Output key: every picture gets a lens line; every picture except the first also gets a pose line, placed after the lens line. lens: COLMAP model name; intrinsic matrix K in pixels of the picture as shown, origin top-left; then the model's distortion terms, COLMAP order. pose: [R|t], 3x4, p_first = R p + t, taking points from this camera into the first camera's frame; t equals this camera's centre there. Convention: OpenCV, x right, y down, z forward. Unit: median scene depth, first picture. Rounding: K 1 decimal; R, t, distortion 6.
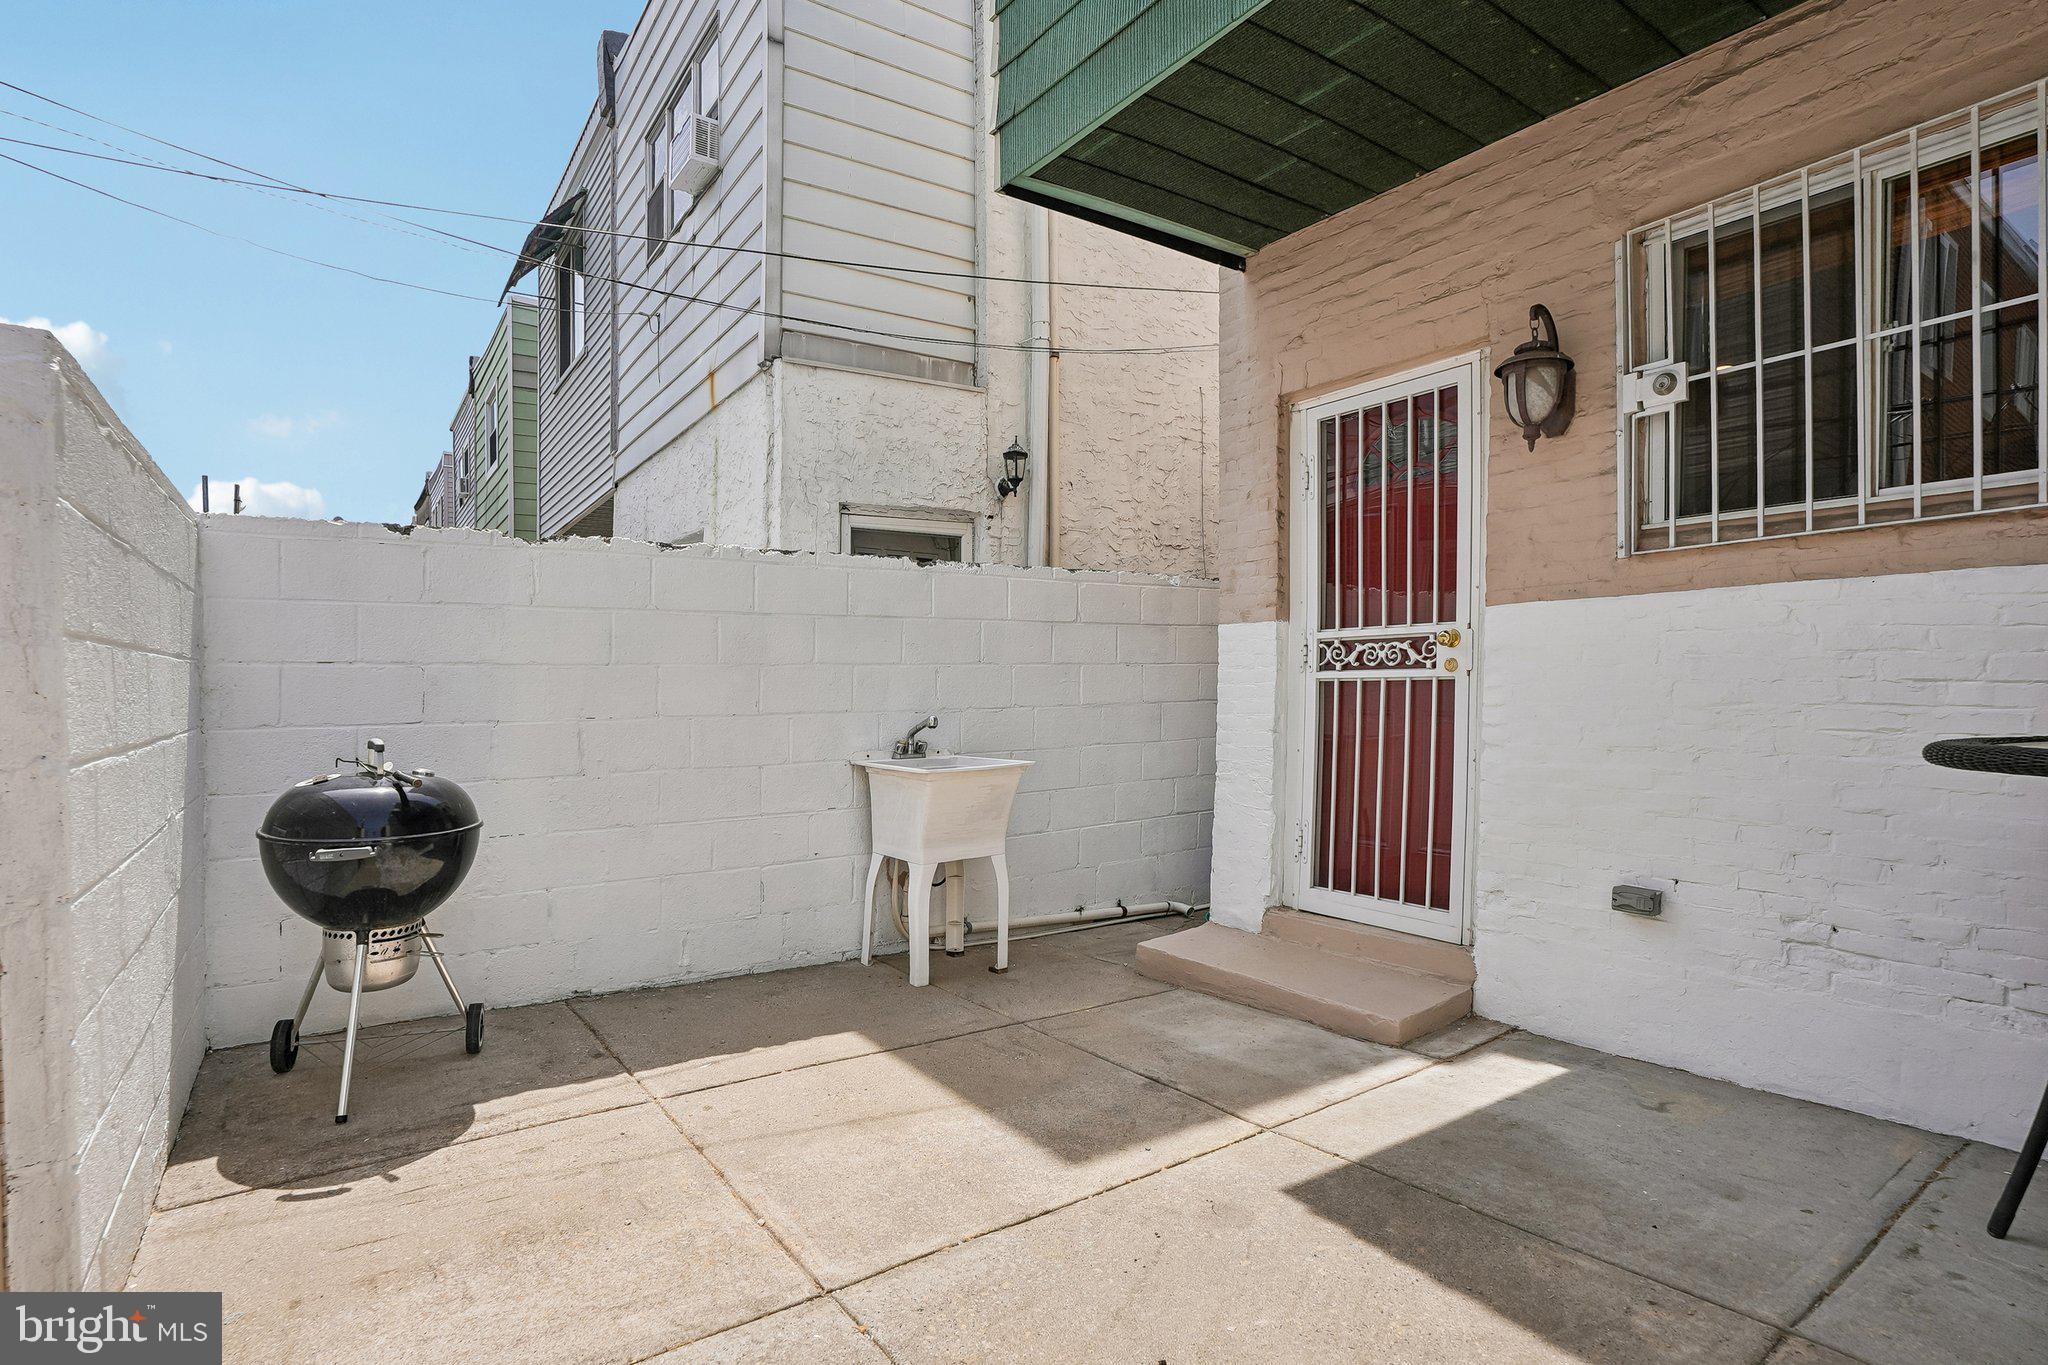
lens RADIAL K [[969.9, 0, 1024.1], [0, 969.9, 703.6], [0, 0, 1]] dist [-0.055734, 0.020143]
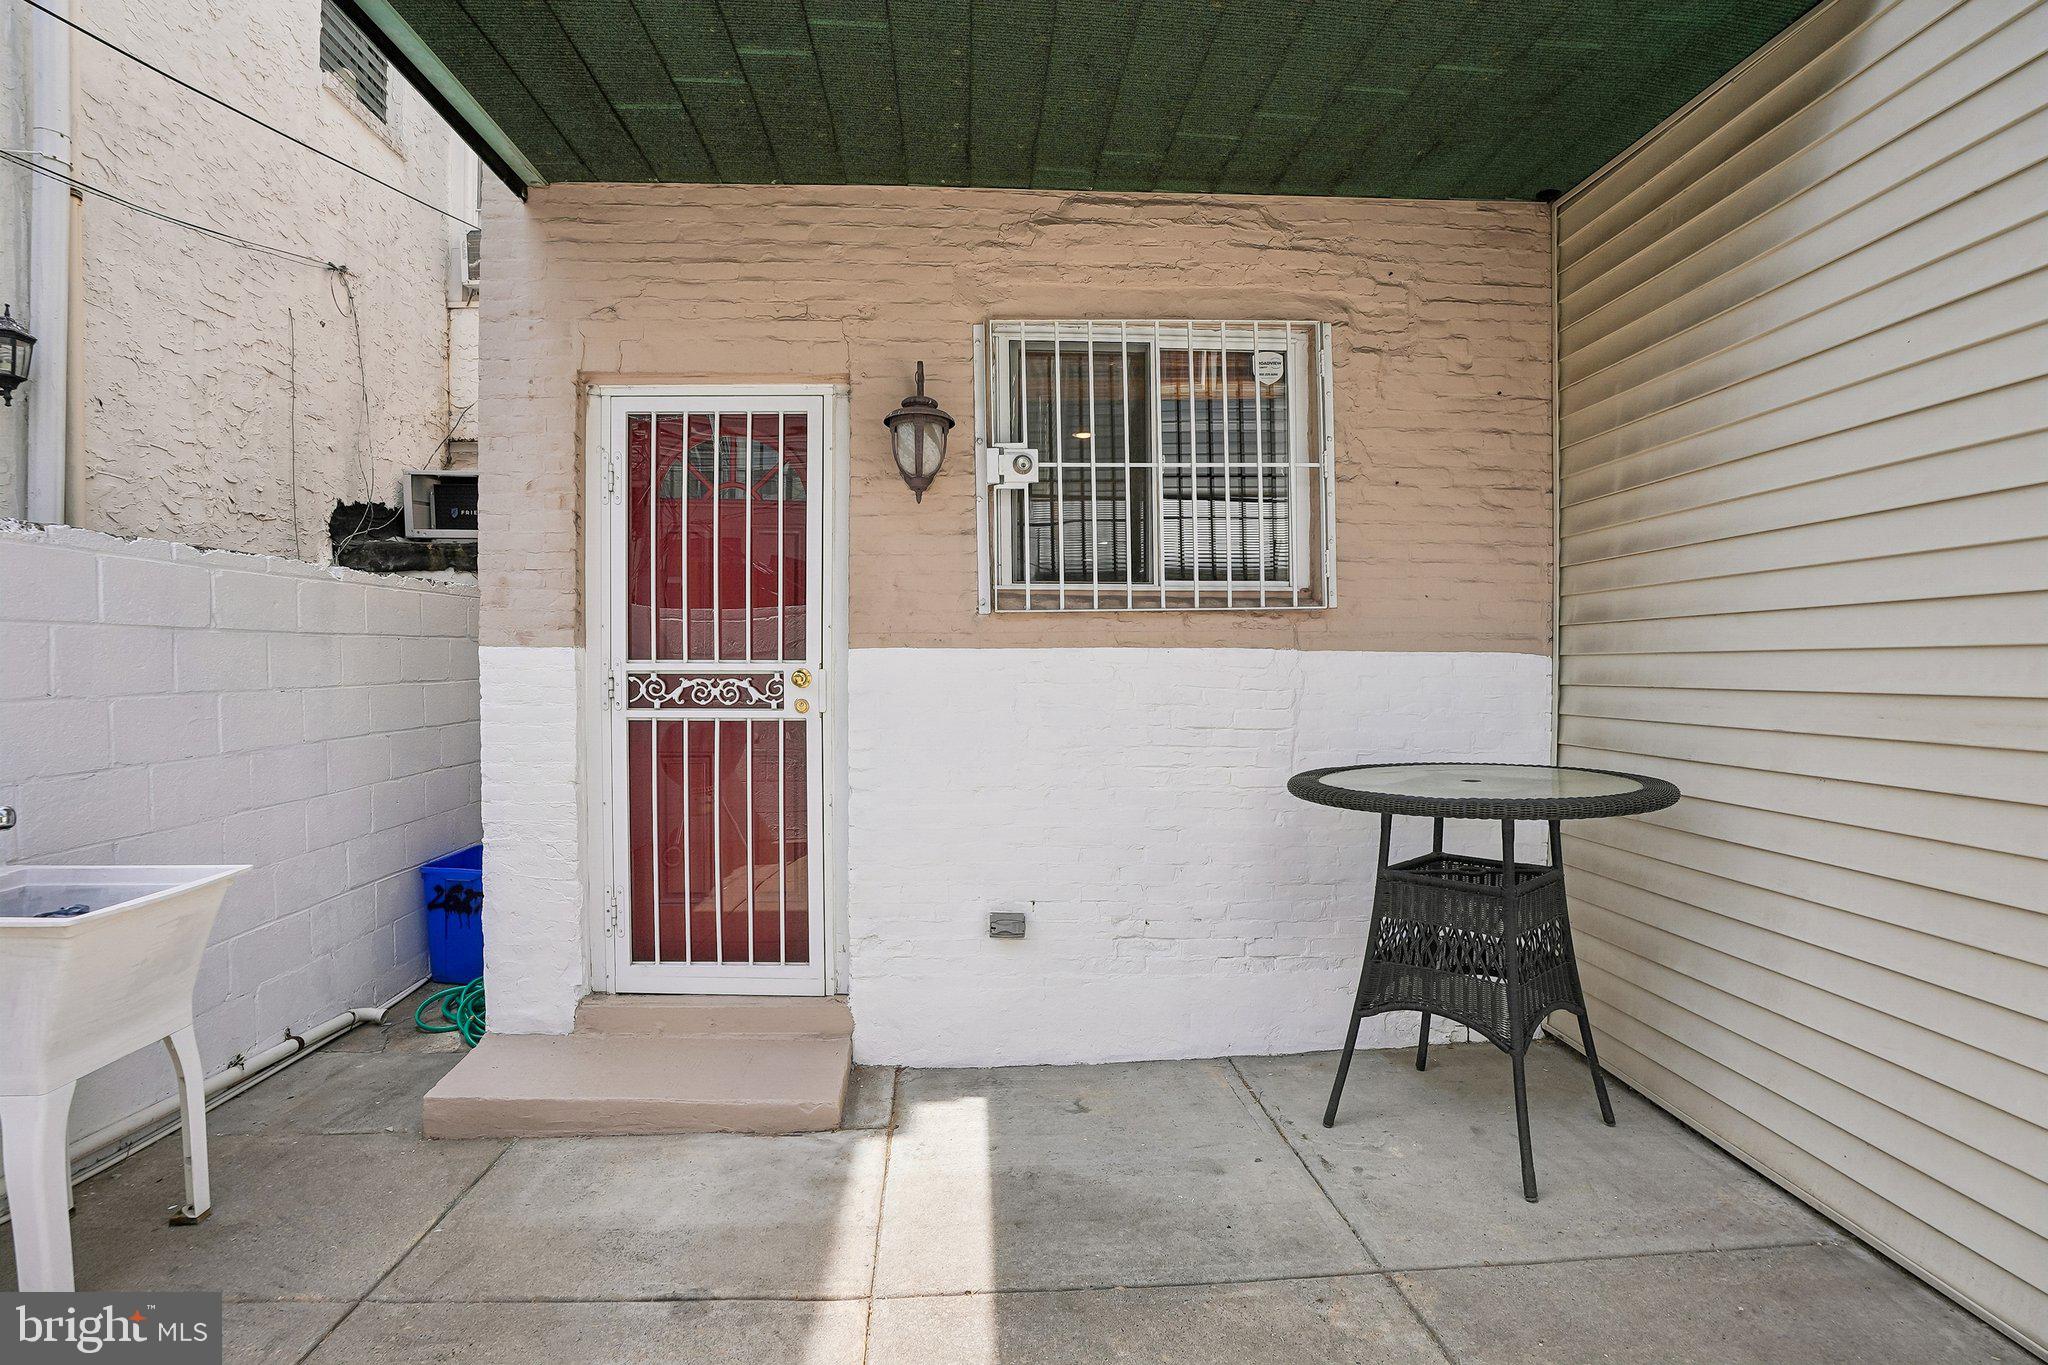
lens RADIAL K [[969.9, 0, 1024.1], [0, 969.9, 703.6], [0, 0, 1]] dist [-0.055734, 0.020143]
pose [[0.583282, -0.010572, 0.812201, -0.203799], [0.008043, 0.999941, 0.007239, -0.046807], [-0.812230, 0.002310, 0.583333, 0.251278]]
